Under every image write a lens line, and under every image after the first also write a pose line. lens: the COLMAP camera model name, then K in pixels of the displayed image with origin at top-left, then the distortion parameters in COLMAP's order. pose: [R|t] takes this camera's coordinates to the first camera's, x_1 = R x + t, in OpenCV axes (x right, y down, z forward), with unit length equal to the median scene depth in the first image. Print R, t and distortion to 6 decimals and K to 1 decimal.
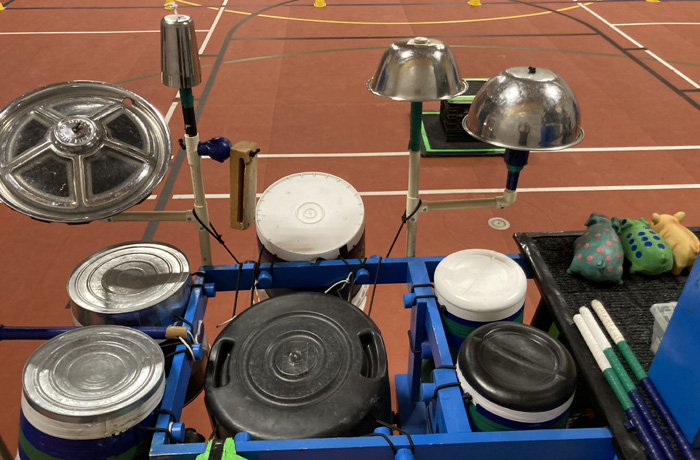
lens RADIAL K [[577.5, 0, 343.9], [0, 577.5, 200.3], [0, 0, 1]] dist [0.017493, 0.006185]
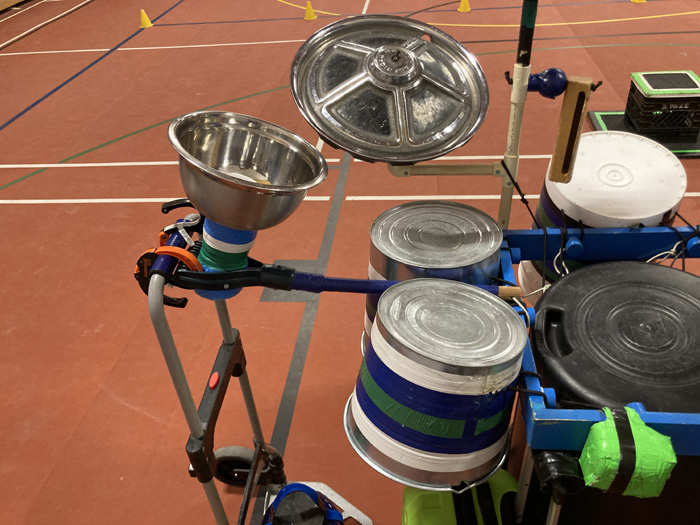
lens RADIAL K [[572.7, 0, 350.0], [0, 572.7, 262.8], [0, 0, 1]] dist [0.039523, -0.011352]
pose [[0.989935, 0.023915, -0.139488, -0.385599], [-0.017148, 0.998626, 0.049519, 0.137615], [0.140481, -0.046629, 0.988985, 0.113519]]
